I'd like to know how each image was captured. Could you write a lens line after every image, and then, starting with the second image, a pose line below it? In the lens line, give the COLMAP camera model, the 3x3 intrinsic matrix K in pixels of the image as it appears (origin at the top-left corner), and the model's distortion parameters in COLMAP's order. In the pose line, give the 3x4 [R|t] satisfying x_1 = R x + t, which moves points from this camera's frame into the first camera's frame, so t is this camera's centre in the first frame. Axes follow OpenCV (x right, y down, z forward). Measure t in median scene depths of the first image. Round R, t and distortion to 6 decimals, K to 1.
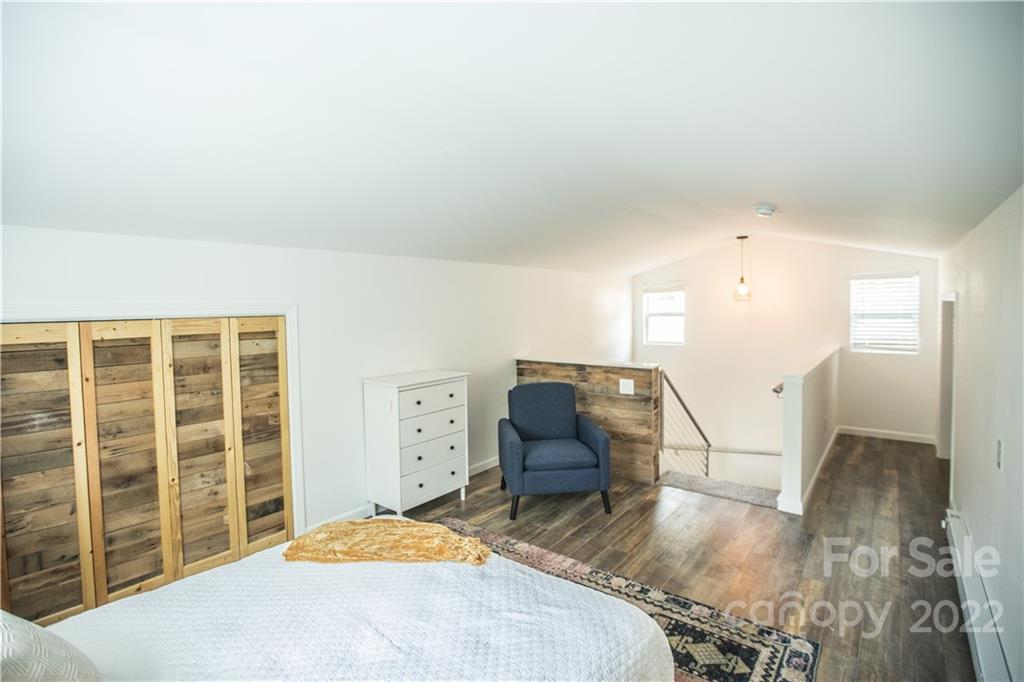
lens RADIAL K [[468.6, 0, 509.1], [0, 468.6, 342.2], [0, 0, 1]] dist [-0.038613, 0.015708]
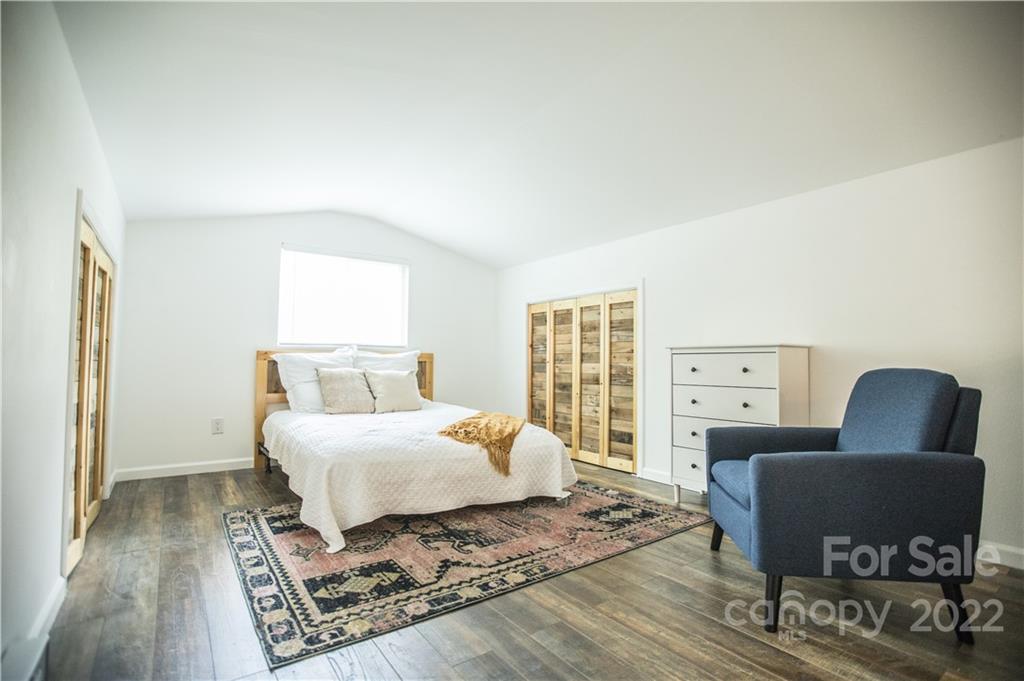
lens RADIAL K [[468.6, 0, 509.1], [0, 468.6, 341.7], [0, 0, 1]] dist [-0.038613, 0.015708]
pose [[-0.235631, -0.025045, -0.971520, 0.992979], [-0.061283, 0.998061, -0.010865, 0.144476], [0.969909, 0.056977, -0.236709, 1.160382]]
